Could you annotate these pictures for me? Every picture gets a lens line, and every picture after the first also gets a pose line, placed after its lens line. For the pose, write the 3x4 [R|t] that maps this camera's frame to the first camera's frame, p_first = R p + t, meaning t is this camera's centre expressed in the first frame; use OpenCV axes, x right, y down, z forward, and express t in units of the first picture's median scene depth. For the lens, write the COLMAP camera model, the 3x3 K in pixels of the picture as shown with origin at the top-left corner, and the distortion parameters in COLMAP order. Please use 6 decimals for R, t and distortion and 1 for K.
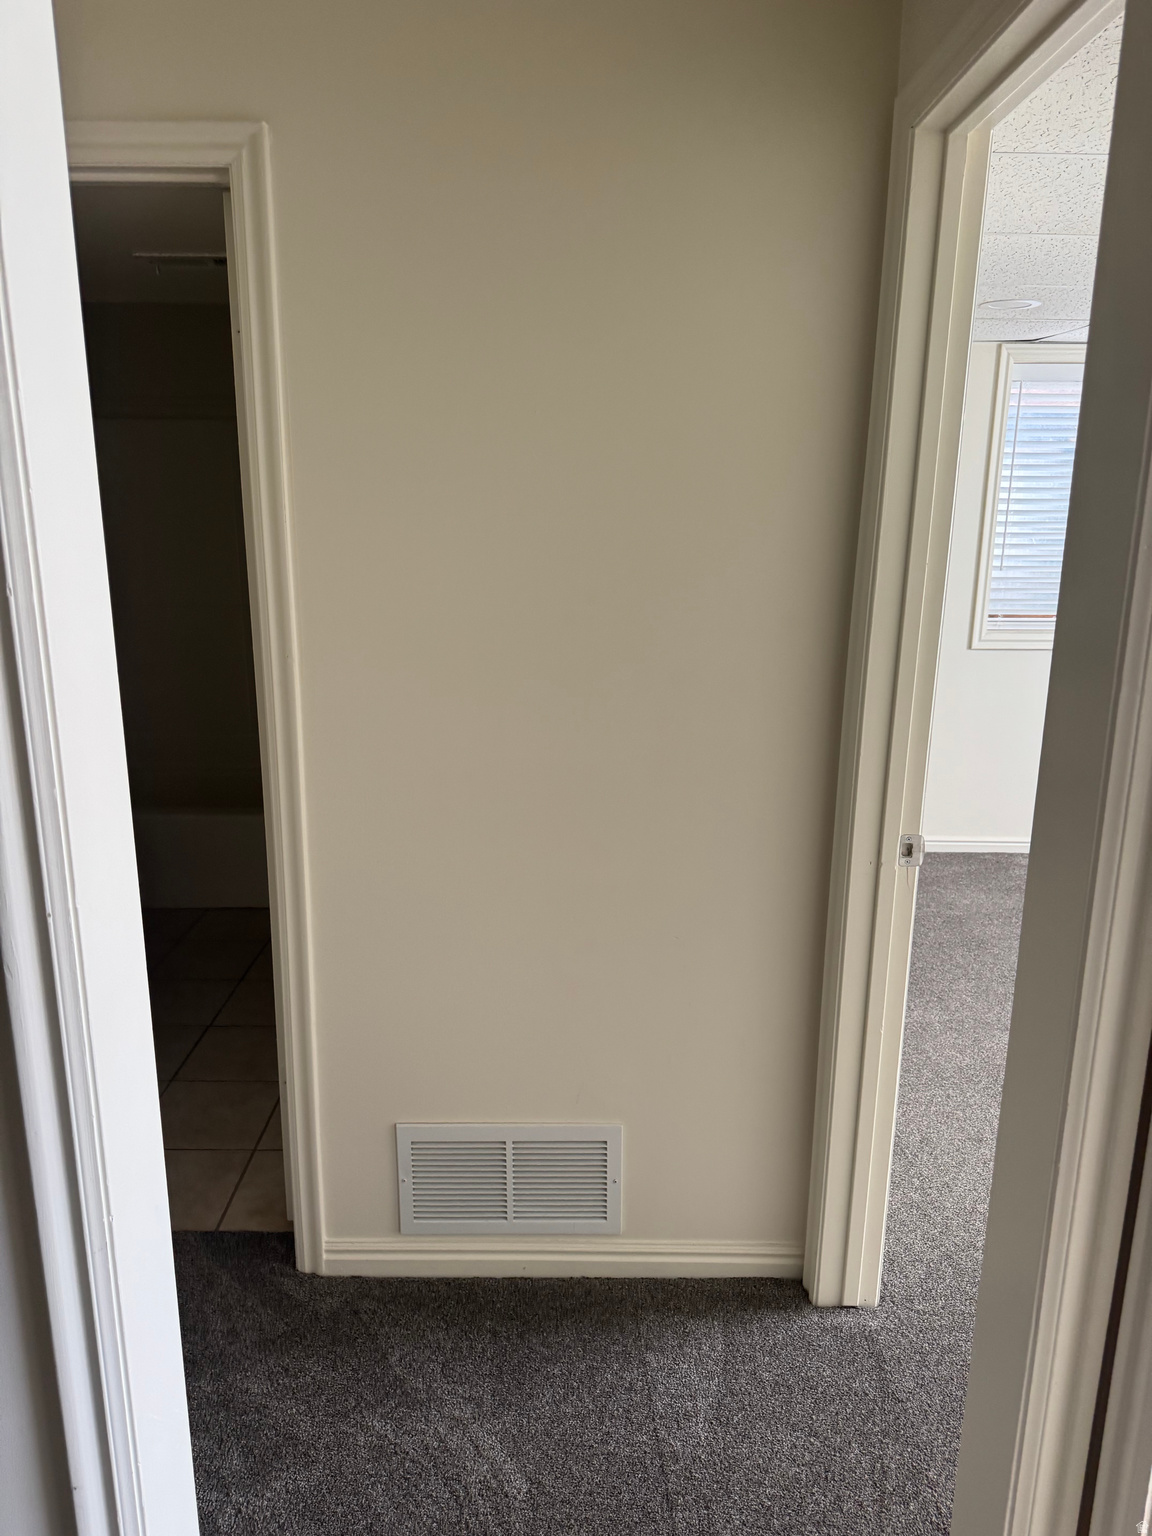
lens RADIAL K [[1086.1, 0, 570.6], [0, 1086.1, 760.4], [0, 0, 1]] dist [0.054757, -0.066238]
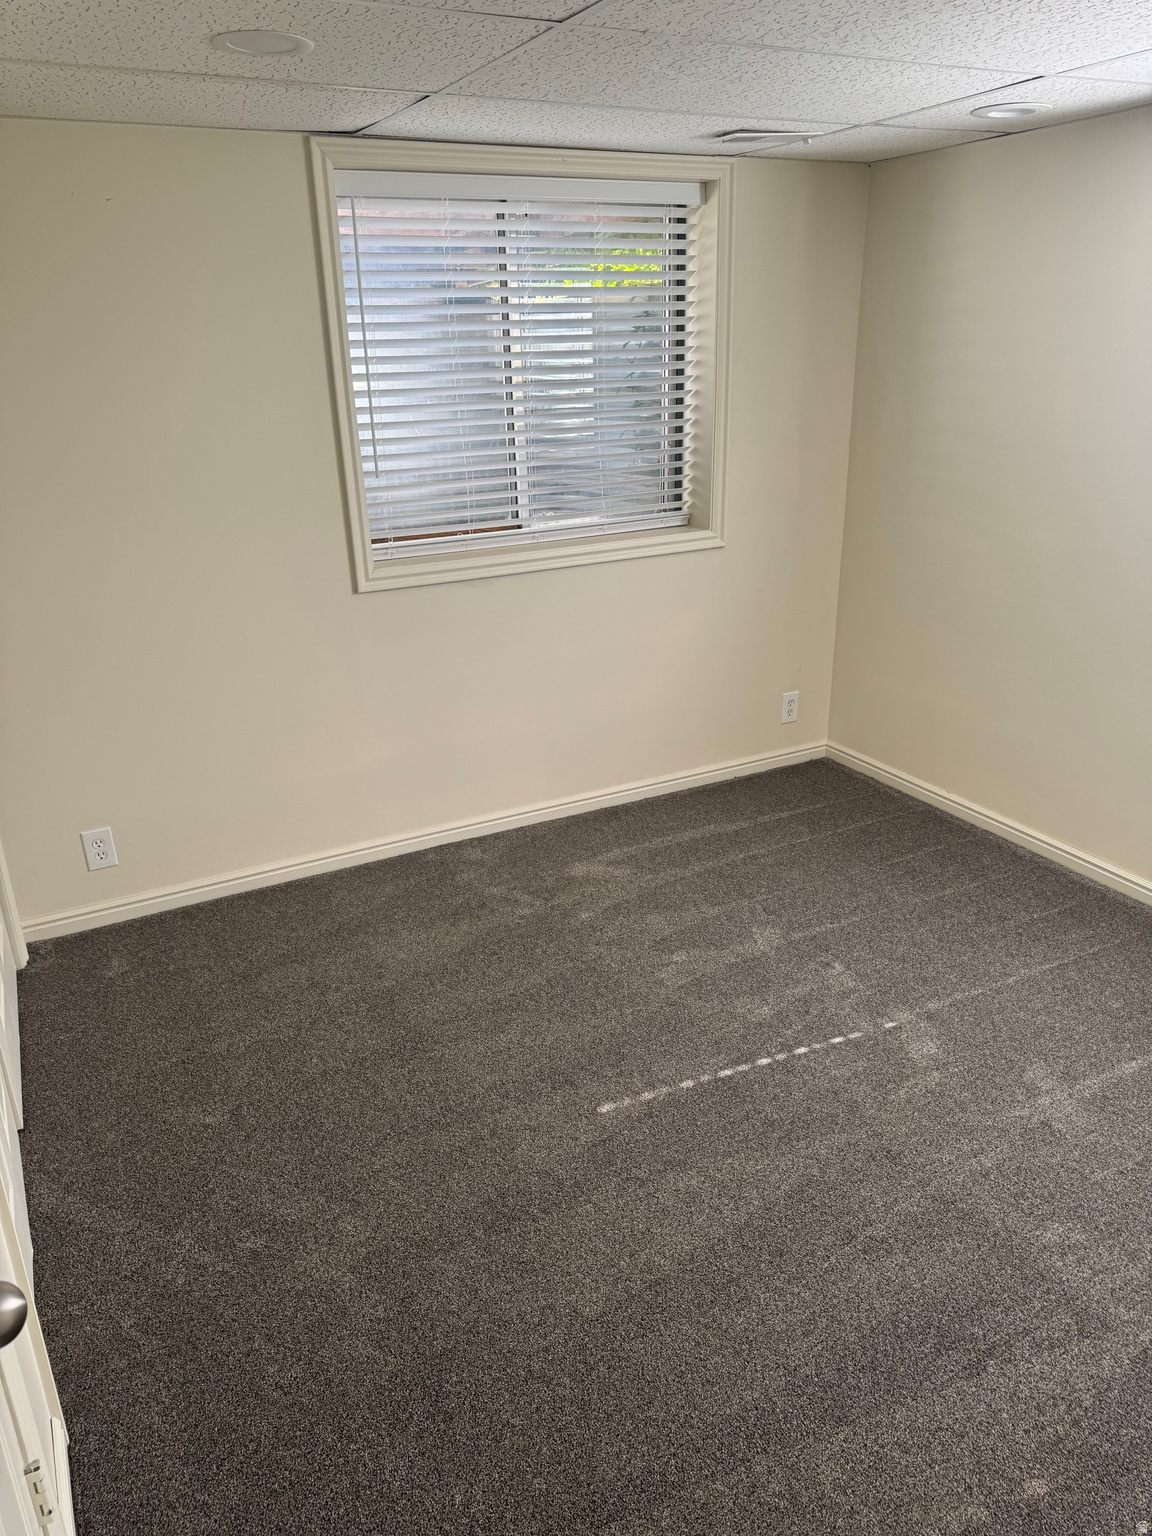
lens RADIAL K [[1086.1, 0, 579.2], [0, 1086.1, 764.1], [0, 0, 1]] dist [0.054757, -0.066238]
pose [[0.885852, -0.201630, 0.417865, 0.173686], [0.147581, 0.976311, 0.158228, -0.083702], [-0.439870, -0.078498, 0.894624, 0.284726]]
